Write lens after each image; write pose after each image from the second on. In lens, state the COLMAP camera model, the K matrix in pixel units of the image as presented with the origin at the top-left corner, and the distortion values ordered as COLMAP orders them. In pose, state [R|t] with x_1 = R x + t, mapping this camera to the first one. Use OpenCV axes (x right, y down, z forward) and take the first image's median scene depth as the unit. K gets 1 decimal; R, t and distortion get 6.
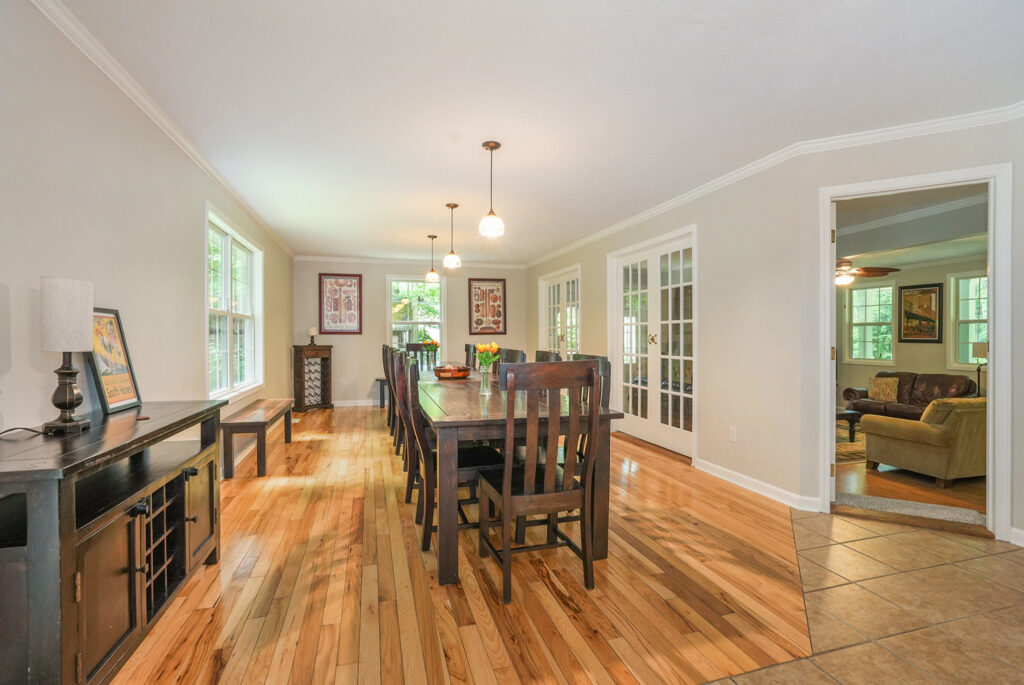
lens RADIAL K [[471.8, 0, 504.9], [0, 471.8, 327.4], [0, 0, 1]] dist [-0.012427, 0.001985]
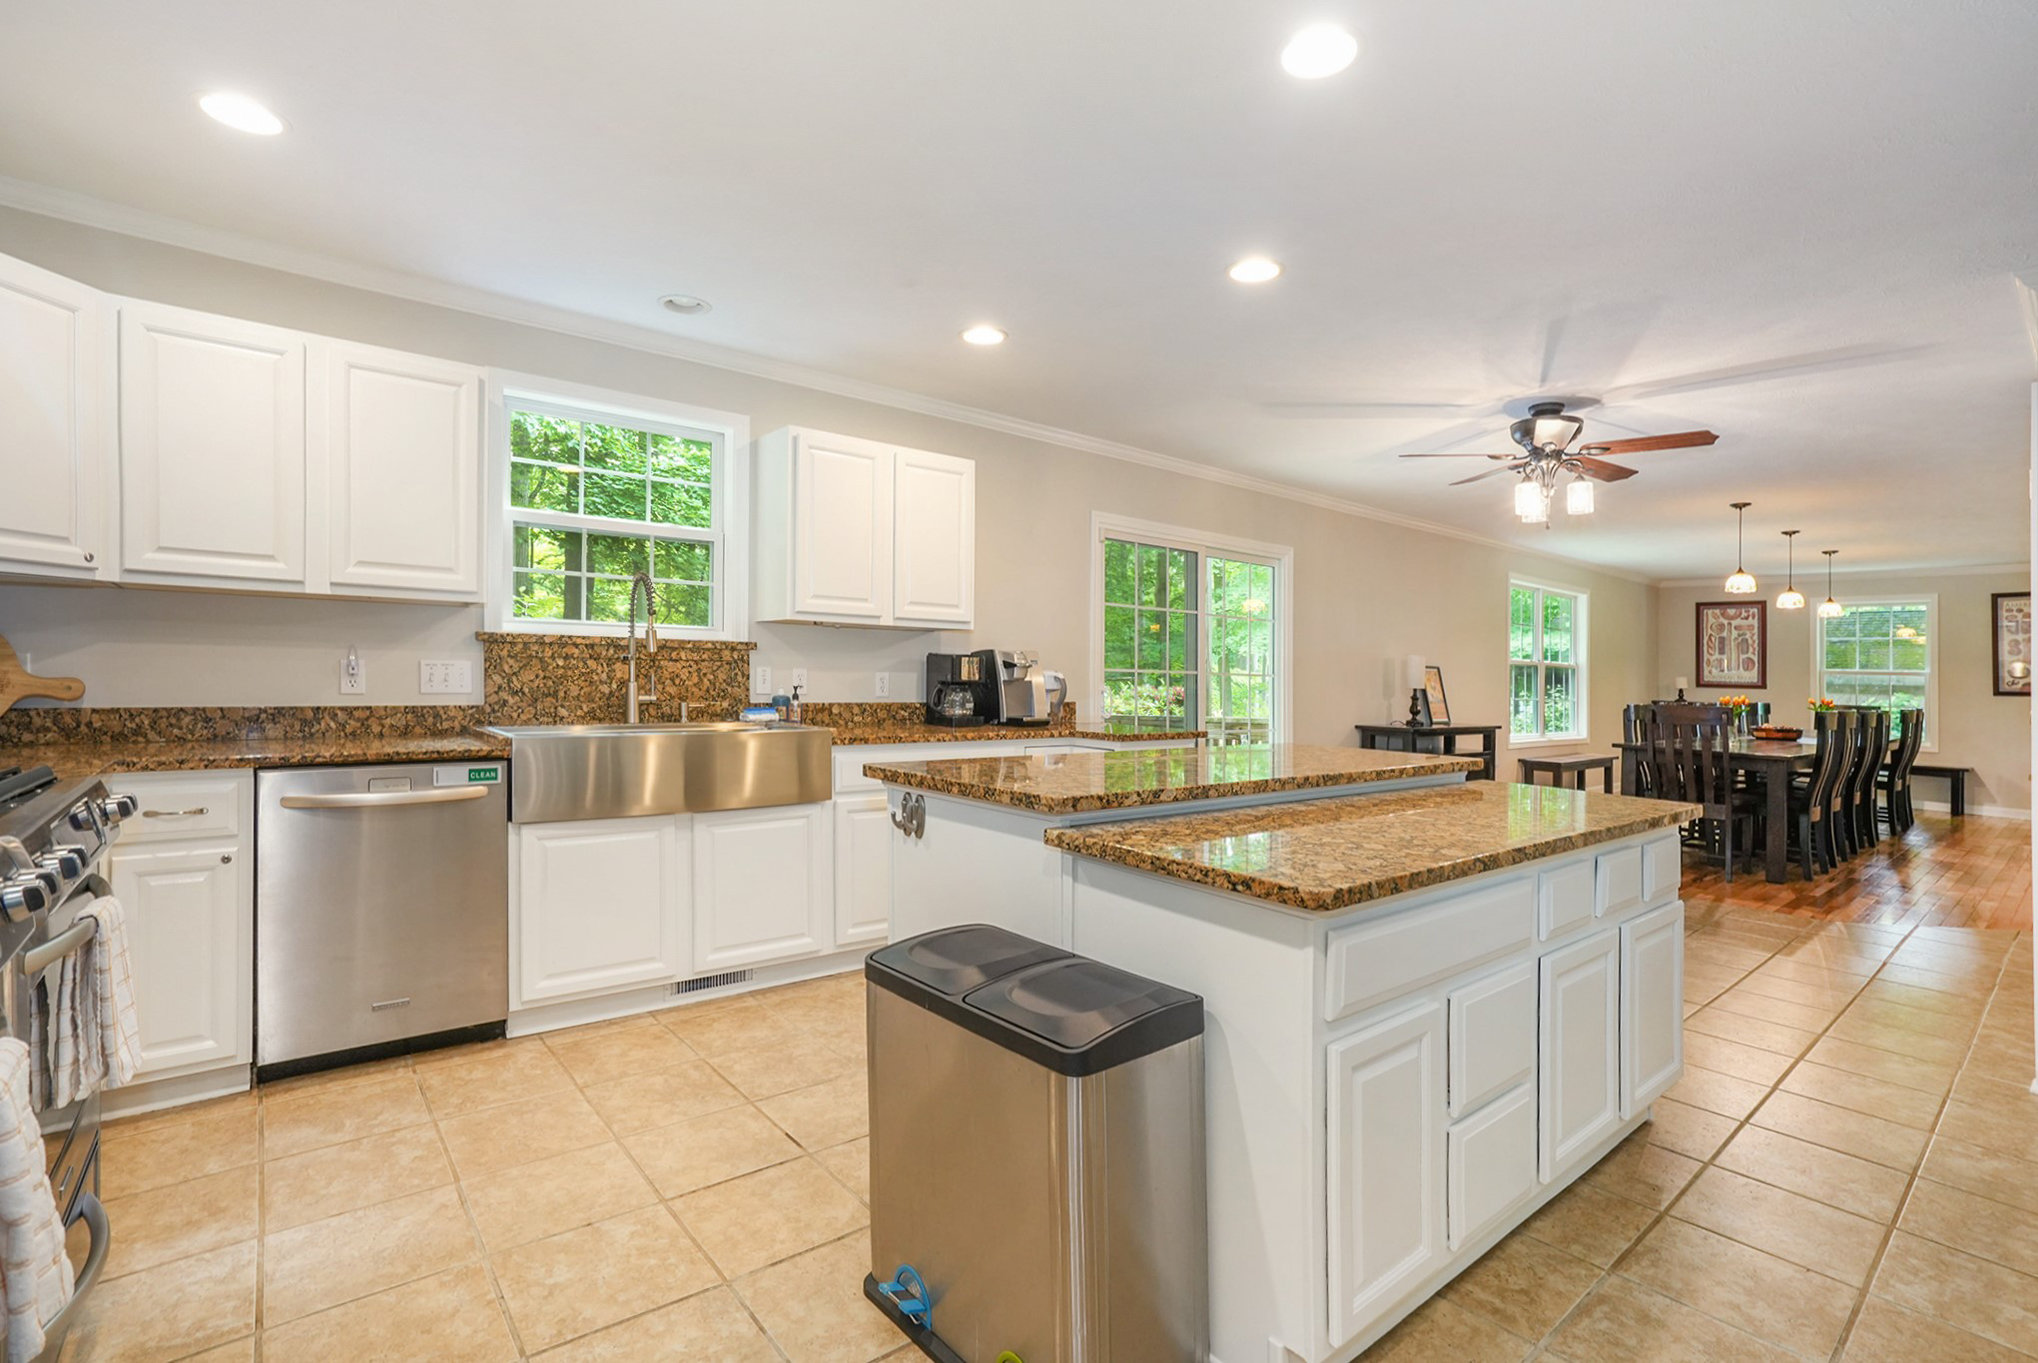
lens RADIAL K [[939.1, 0, 1012.7], [0, 939.1, 673.4], [0, 0, 1]] dist [-0.012427, 0.001985]
pose [[0.397800, 0.010653, -0.917410, 0.504503], [-0.009816, 0.999925, 0.007355, -0.006763], [0.917419, 0.006080, 0.397875, -0.534175]]
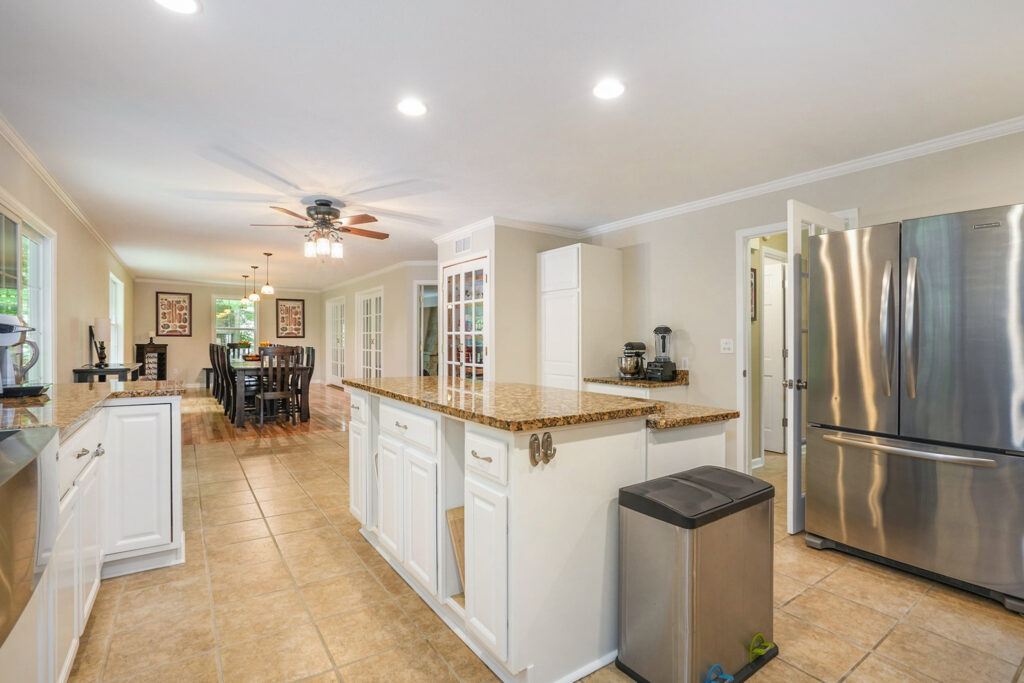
lens RADIAL K [[471.8, 0, 506.3], [0, 471.8, 339.0], [0, 0, 1]] dist [-0.012427, 0.001985]
pose [[0.948553, 0.008600, 0.316503, 0.145460], [-0.013701, 0.999810, 0.013897, -0.010224], [-0.316323, -0.017518, 0.948490, -0.633669]]
